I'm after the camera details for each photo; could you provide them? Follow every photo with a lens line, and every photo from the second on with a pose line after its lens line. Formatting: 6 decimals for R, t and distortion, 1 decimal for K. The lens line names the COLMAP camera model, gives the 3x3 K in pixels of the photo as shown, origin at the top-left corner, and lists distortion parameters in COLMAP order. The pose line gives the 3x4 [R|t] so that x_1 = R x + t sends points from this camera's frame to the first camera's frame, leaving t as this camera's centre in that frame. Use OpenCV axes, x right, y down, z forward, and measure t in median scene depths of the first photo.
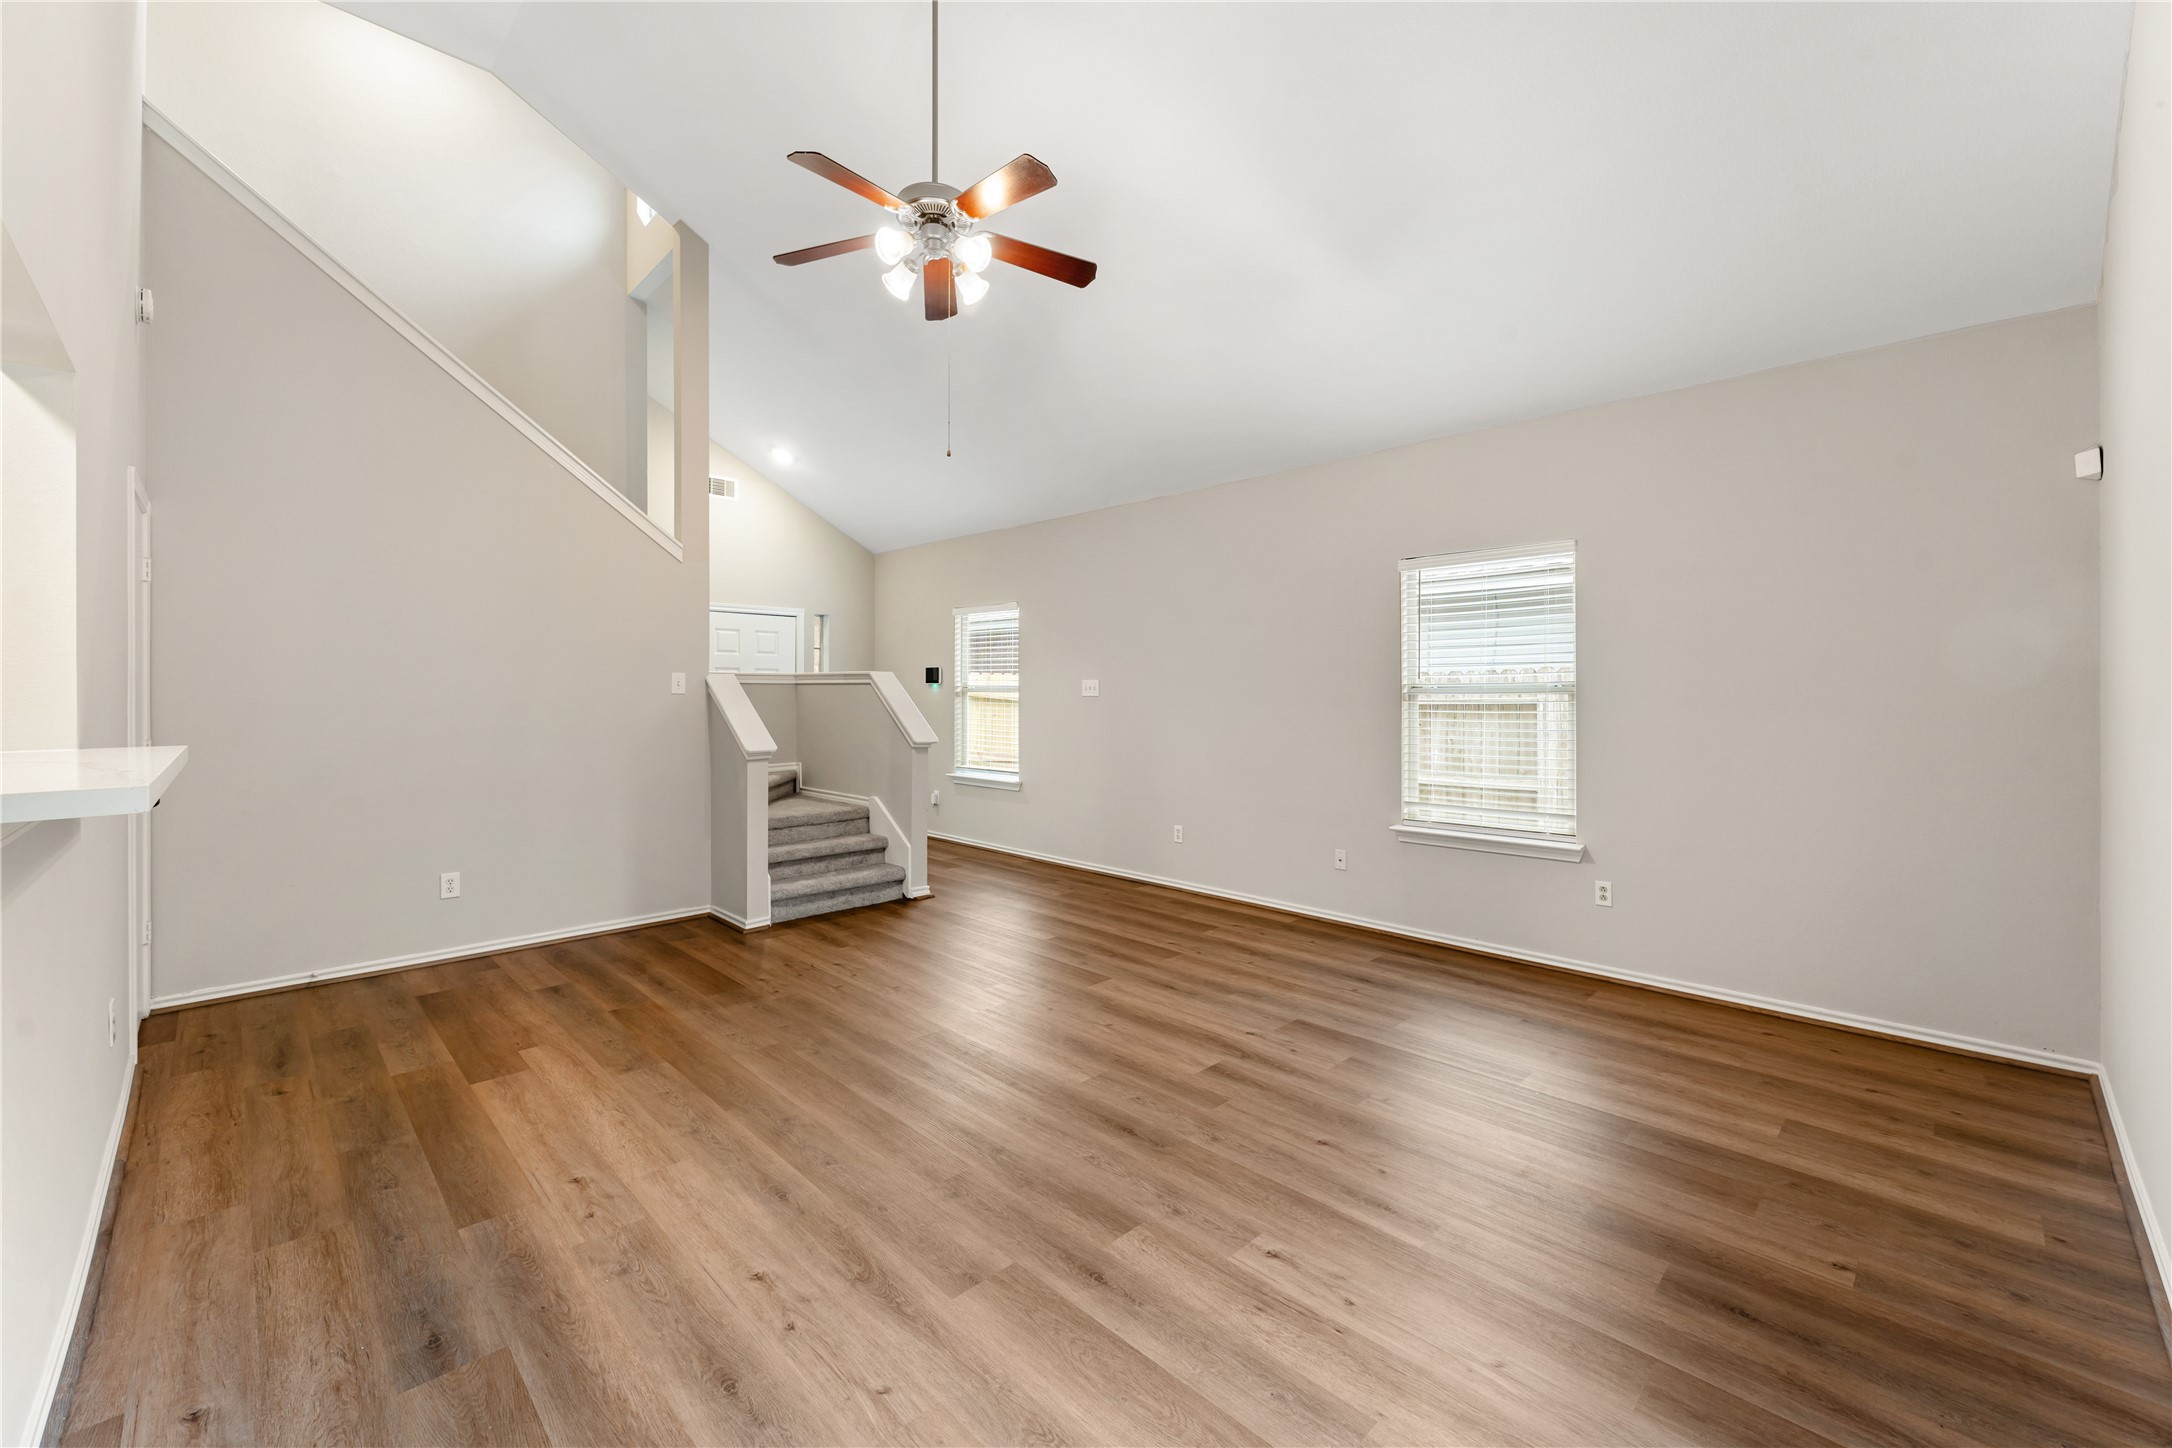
lens RADIAL K [[876.5, 0, 1092.2], [0, 876.5, 681.0], [0, 0, 1]] dist [0.000440, 0.000221]
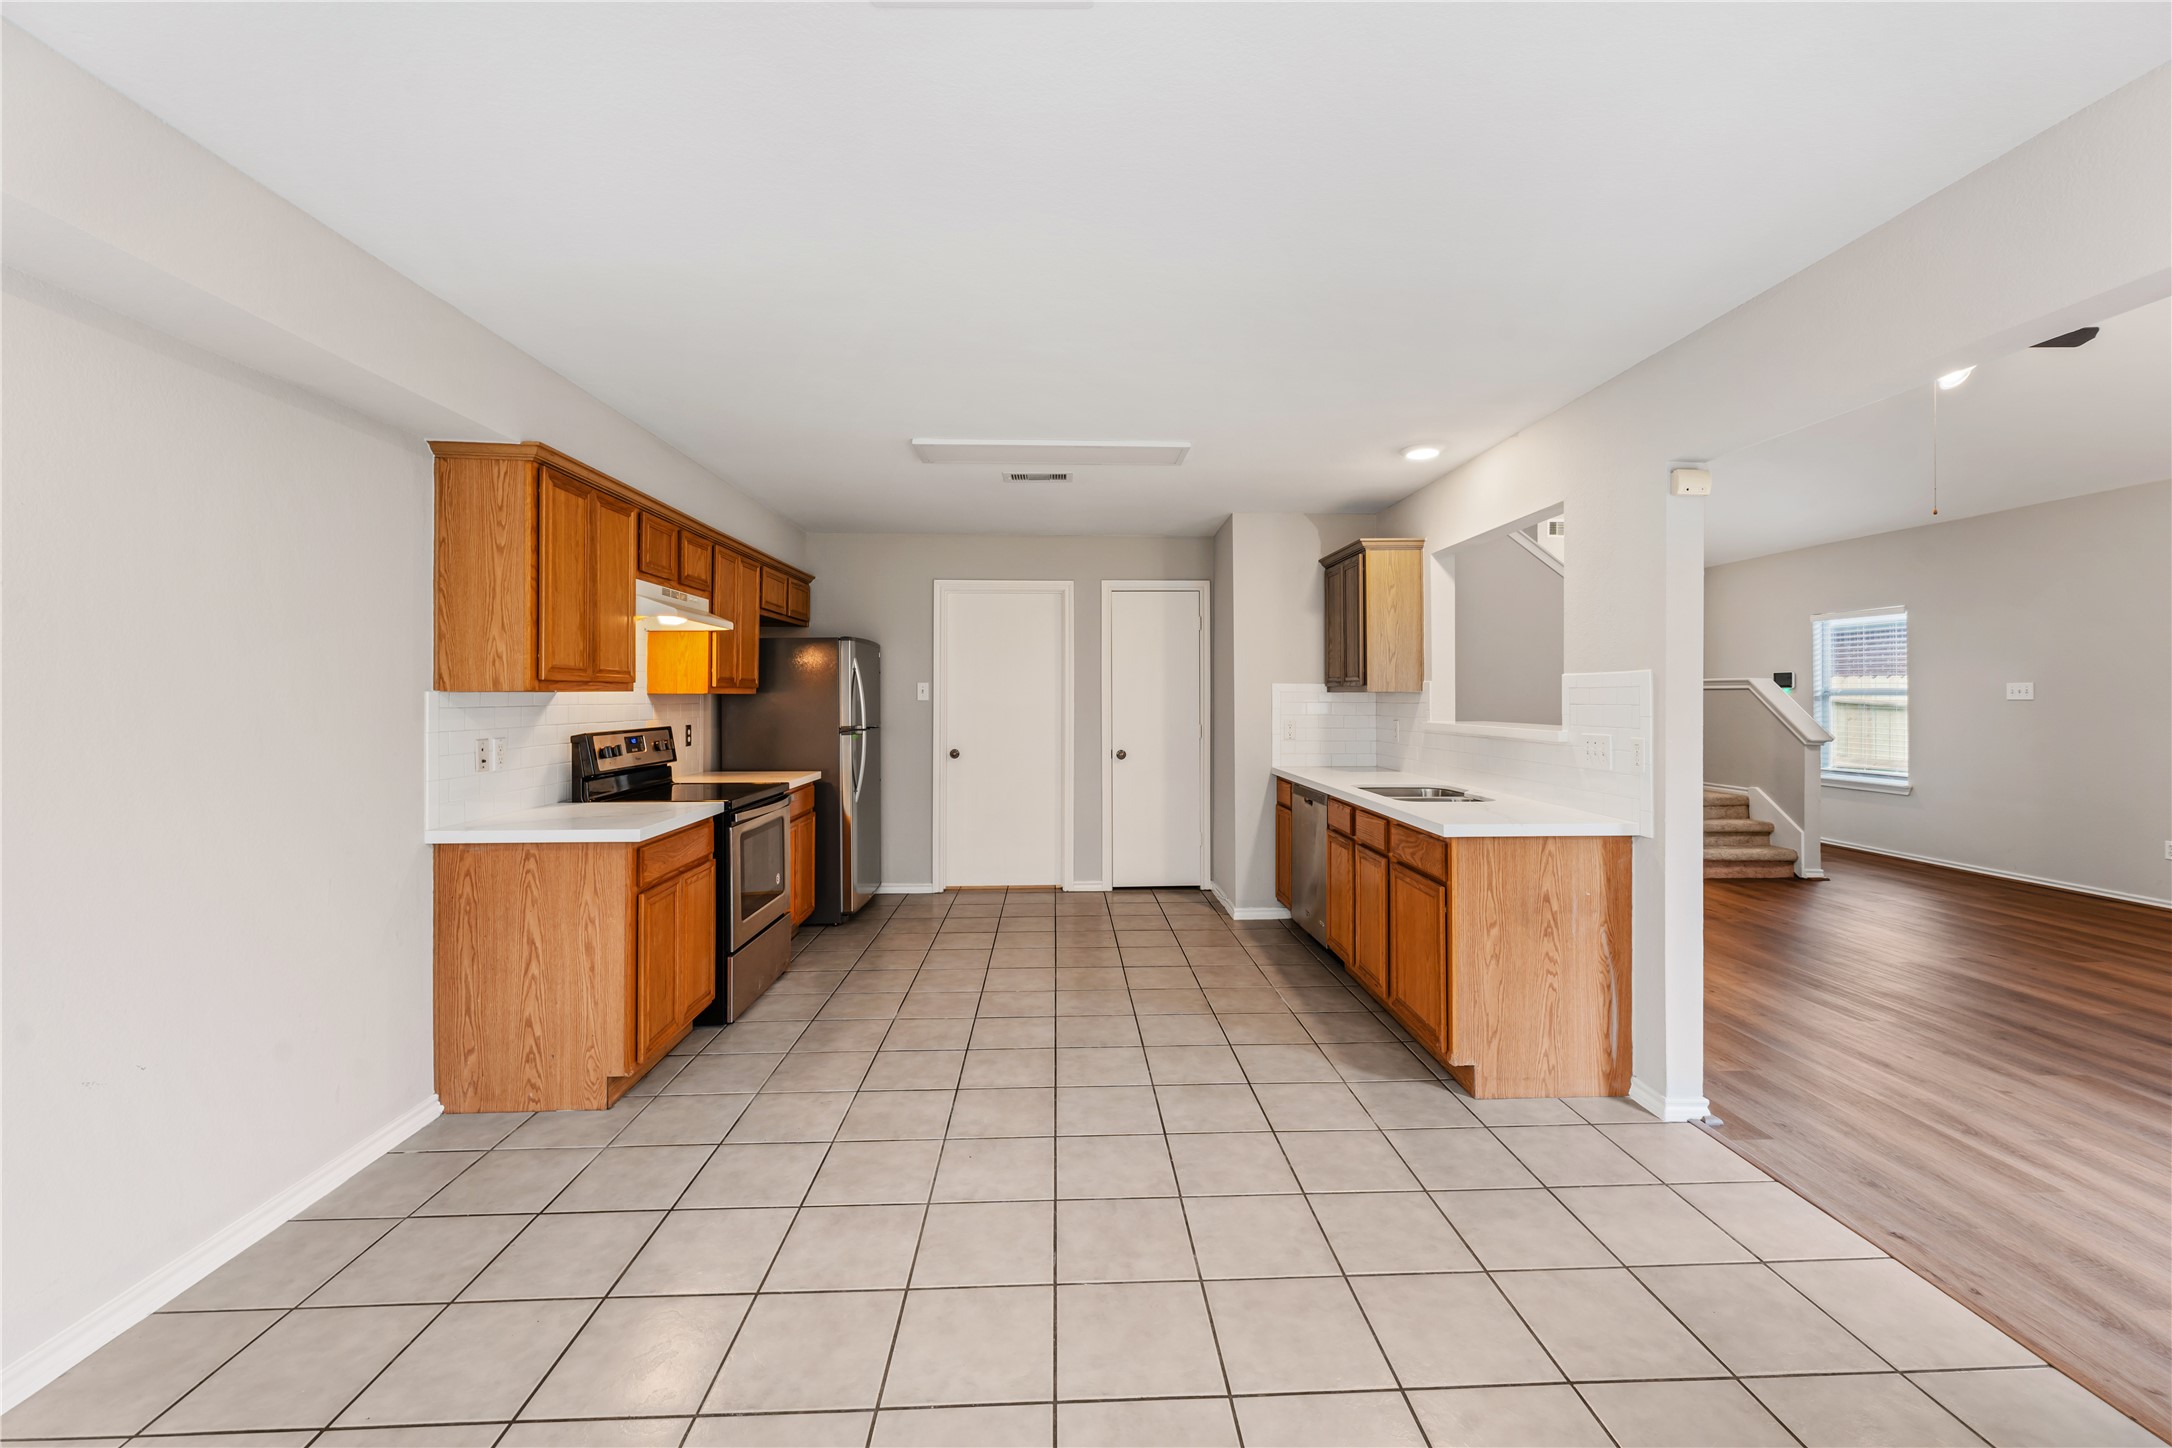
lens RADIAL K [[875.9, 0, 1089.5], [0, 875.9, 703.1], [0, 0, 1]] dist [0.000276, 0.000071]
pose [[0.736939, 0.001878, -0.675957, -0.171935], [0.010116, 0.999854, 0.013807, -0.003596], [0.675884, -0.017013, 0.736812, -0.636001]]
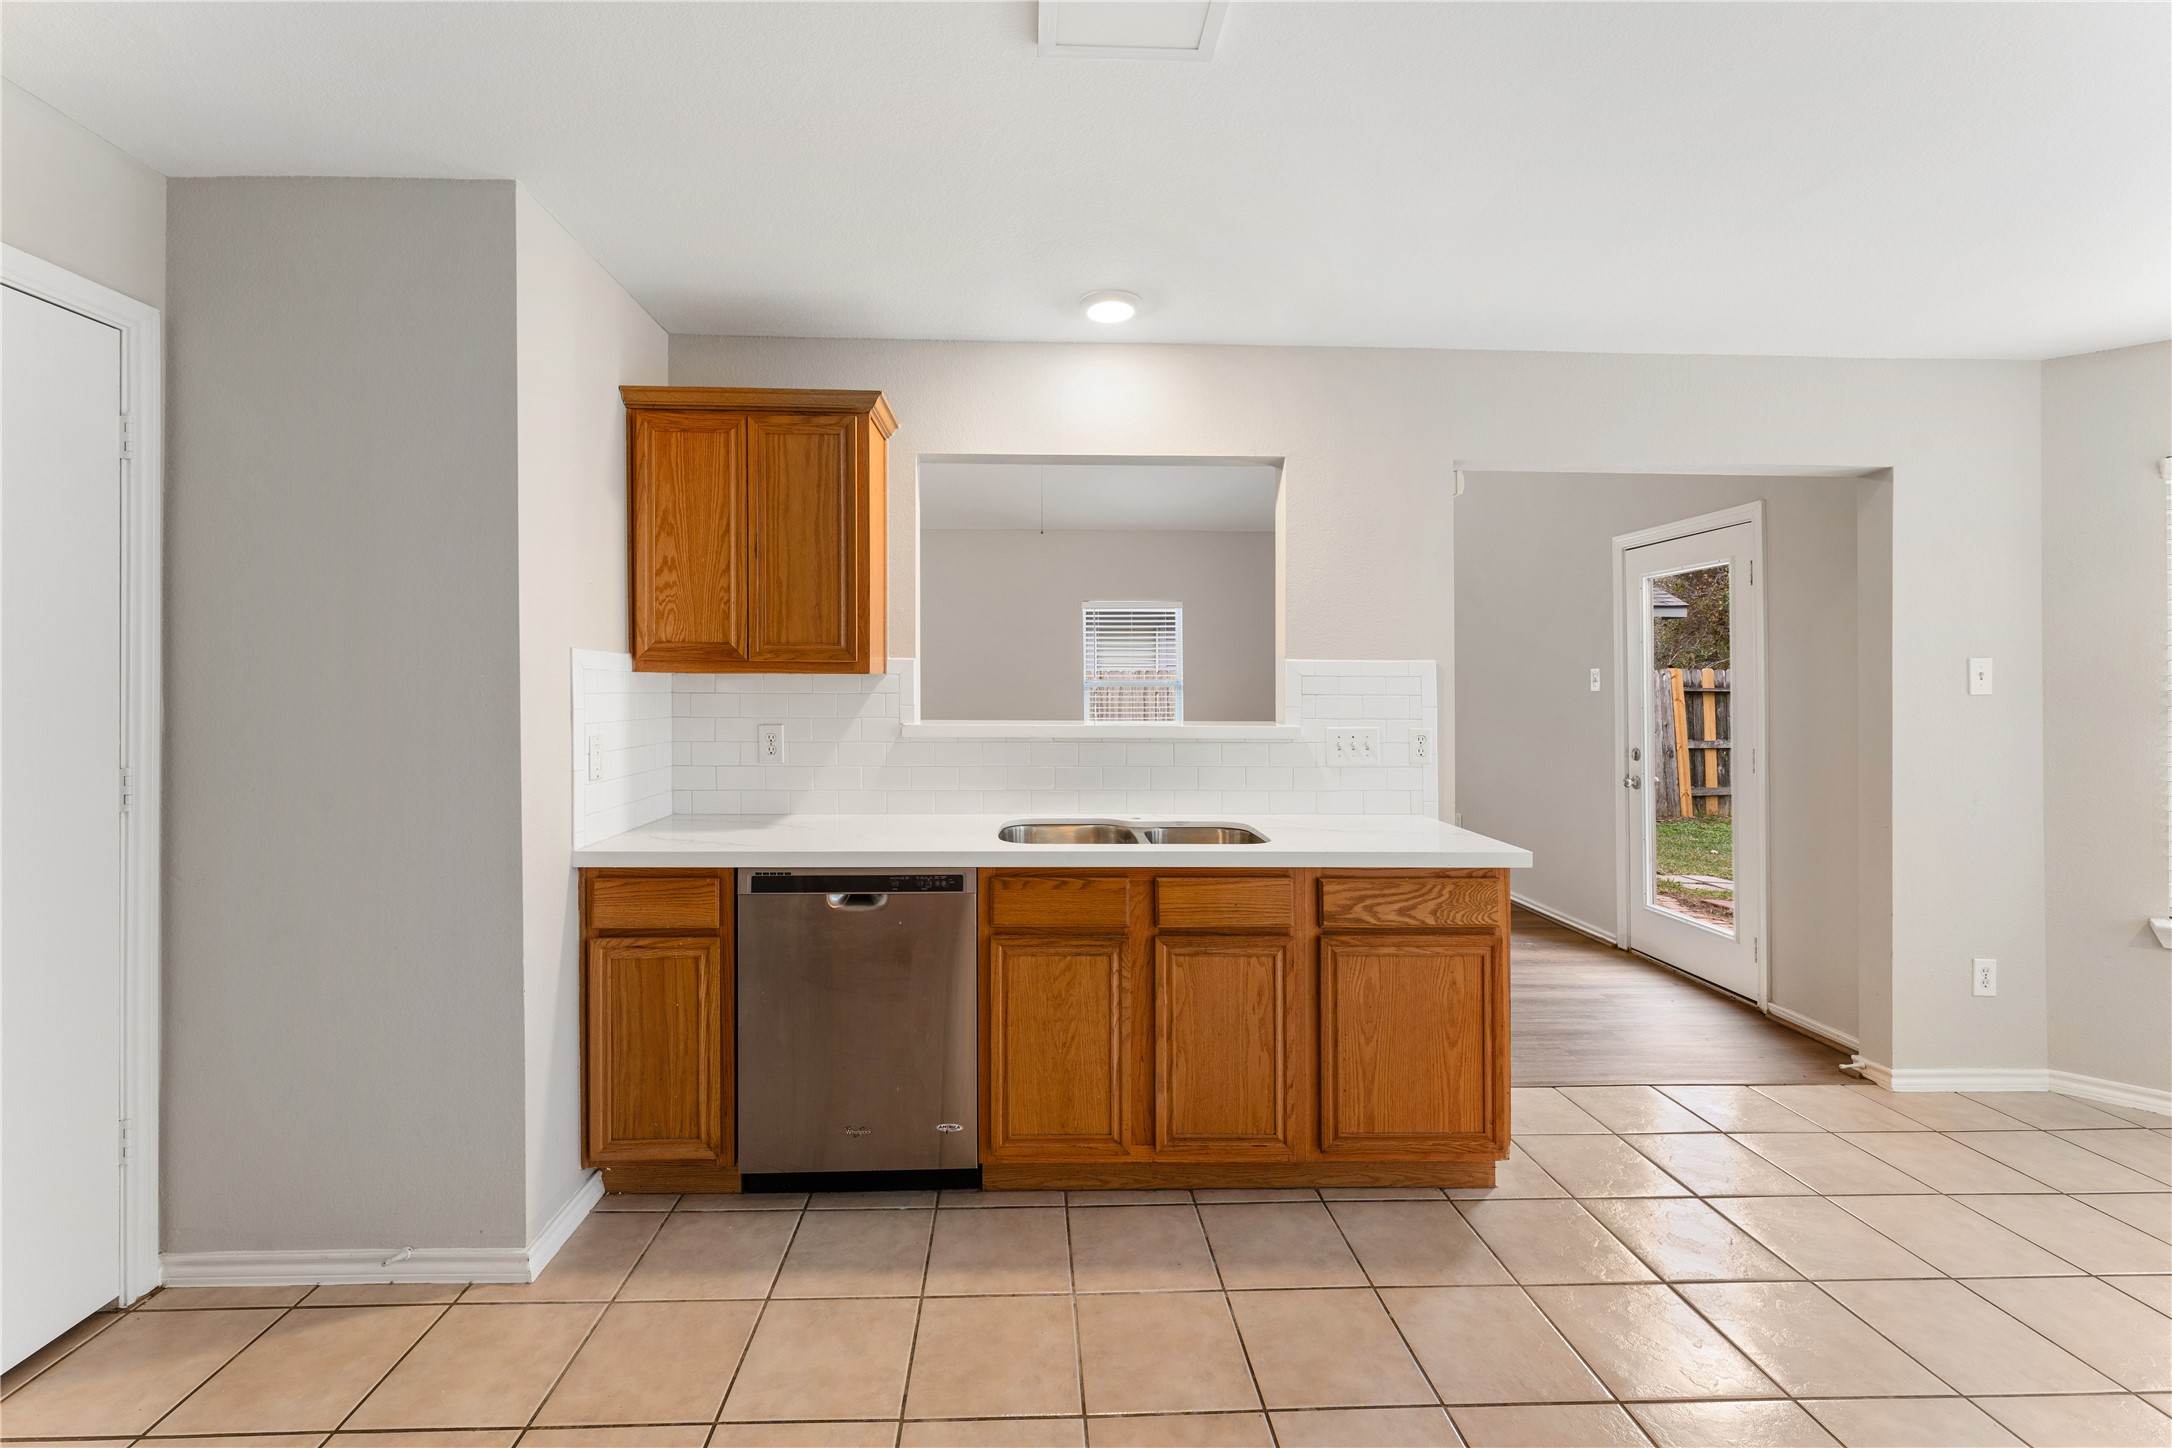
lens RADIAL K [[909.6, 0, 1057.7], [0, 909.6, 680.0], [0, 0, 1]] dist [0.000134, 0.000258]
pose [[0.676754, 0.008069, 0.736165, -1.062253], [-0.014736, 0.999888, 0.002587, 0.002165], [-0.736061, -0.012599, 0.676797, -0.088634]]
